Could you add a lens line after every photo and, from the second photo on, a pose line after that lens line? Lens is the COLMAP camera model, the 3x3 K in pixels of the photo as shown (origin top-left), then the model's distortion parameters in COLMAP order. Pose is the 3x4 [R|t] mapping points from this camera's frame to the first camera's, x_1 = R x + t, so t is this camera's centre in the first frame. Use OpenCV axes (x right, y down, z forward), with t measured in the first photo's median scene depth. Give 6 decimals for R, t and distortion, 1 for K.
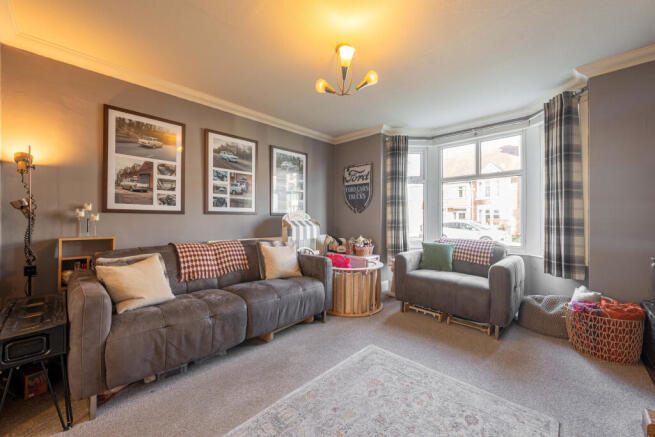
lens RADIAL K [[255.0, 0, 329.5], [0, 255.0, 218.7], [0, 0, 1]] dist [-0.000235, -0.000007]
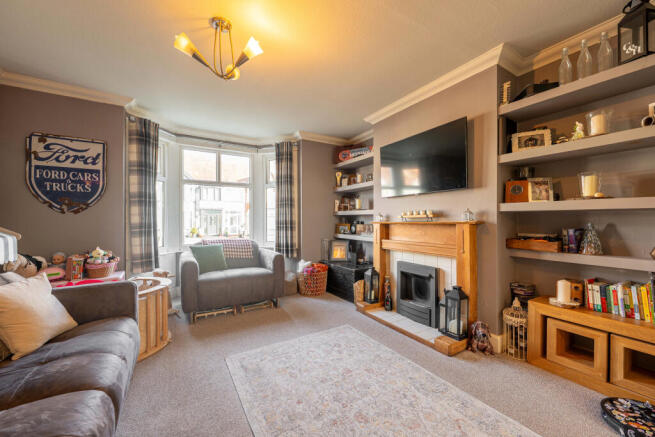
lens RADIAL K [[255.0, 0, 329.5], [0, 255.0, 218.7], [0, 0, 1]] dist [-0.000235, -0.000007]
pose [[0.253825, 0.002600, 0.967247, -0.456041], [0.008039, 0.999956, -0.004797, -0.000656], [-0.967217, 0.008993, 0.253793, 0.286087]]
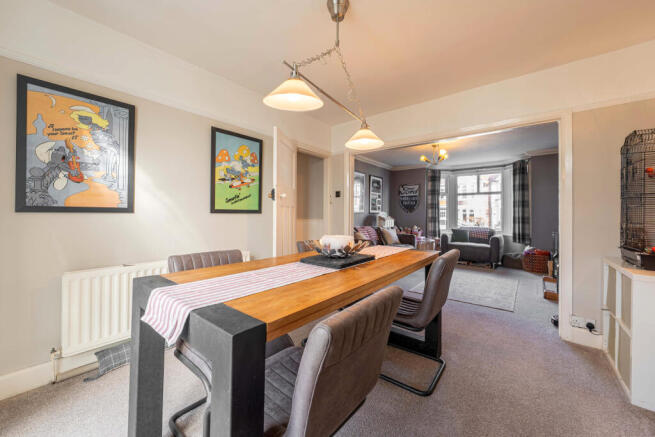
lens RADIAL K [[252.8, 0, 329.4], [0, 252.8, 213.2], [0, 0, 1]] dist [0.000173, 0.000028]
pose [[0.996576, 0.009405, 0.082142, -0.751628], [-0.008520, 0.999902, -0.011128, 0.006947], [-0.082239, 0.010390, 0.996558, -0.857856]]
